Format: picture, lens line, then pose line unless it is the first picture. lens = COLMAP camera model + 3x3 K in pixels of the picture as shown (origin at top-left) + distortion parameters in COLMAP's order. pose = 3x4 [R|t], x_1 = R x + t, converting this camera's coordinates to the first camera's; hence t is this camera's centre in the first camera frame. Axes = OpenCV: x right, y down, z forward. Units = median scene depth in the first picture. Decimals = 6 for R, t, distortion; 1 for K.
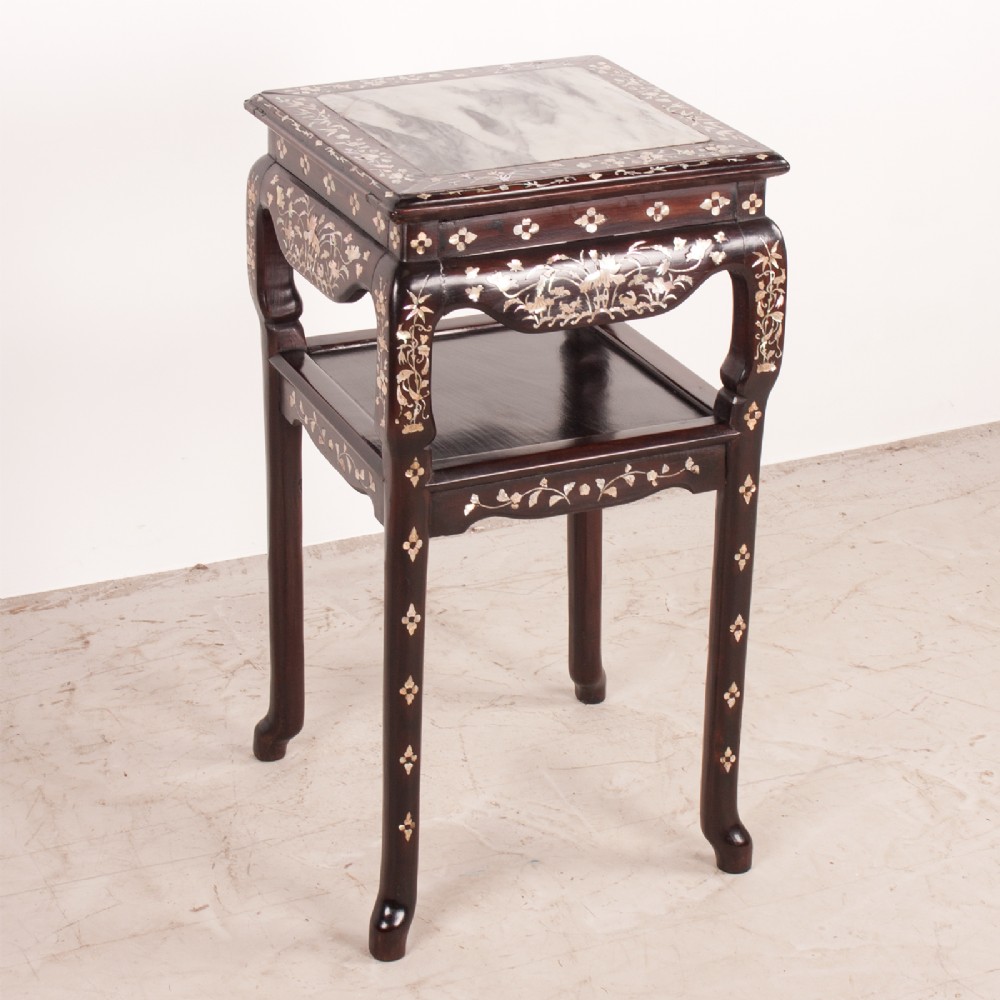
lens RADIAL K [[2297.1, 0, 378.6], [0, 2297.1, 267.1], [0, 0, 1]] dist [0.041147, -0.066806]
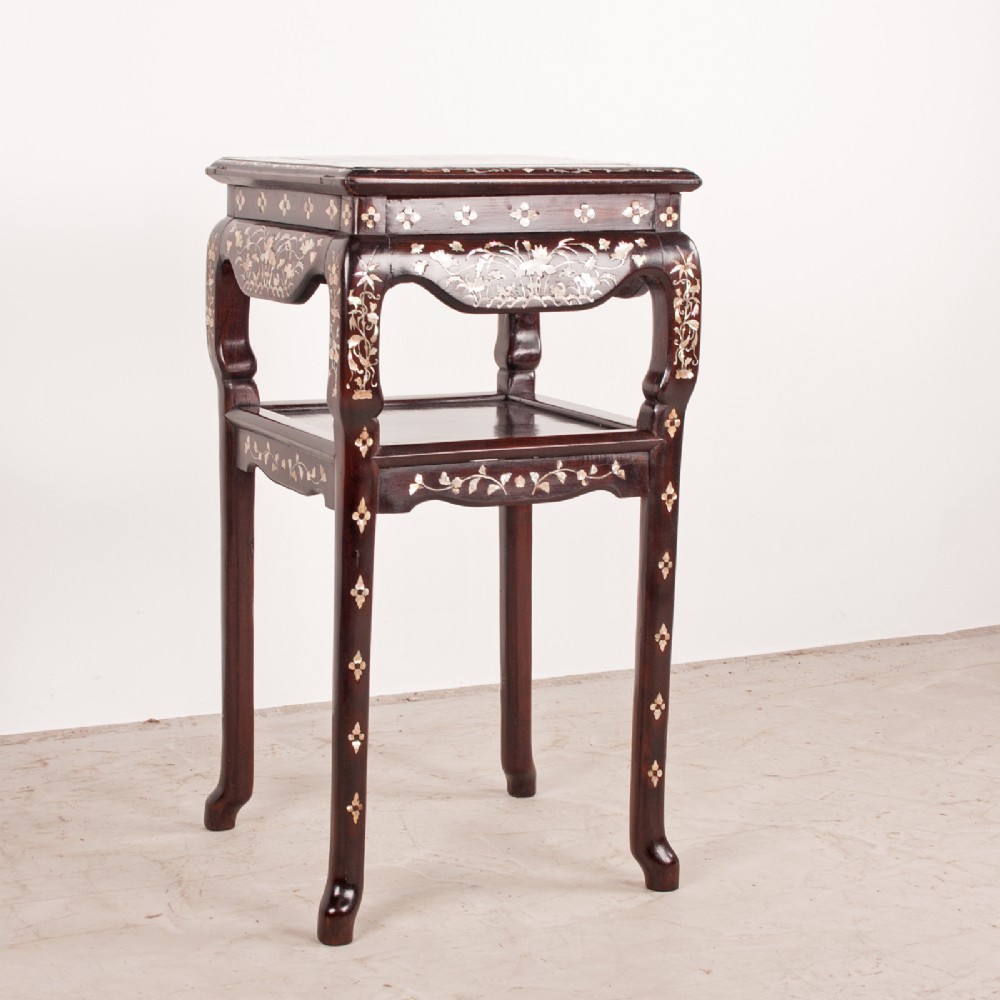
lens RADIAL K [[2083.2, 0, 388.7], [0, 2083.2, 536.5], [0, 0, 1]] dist [0.047172, -0.240487]
pose [[0.999104, 0.004389, 0.042092, -0.012554], [0.002211, 0.987833, -0.155502, 0.263784], [-0.042262, 0.155456, 0.986938, 0.039360]]
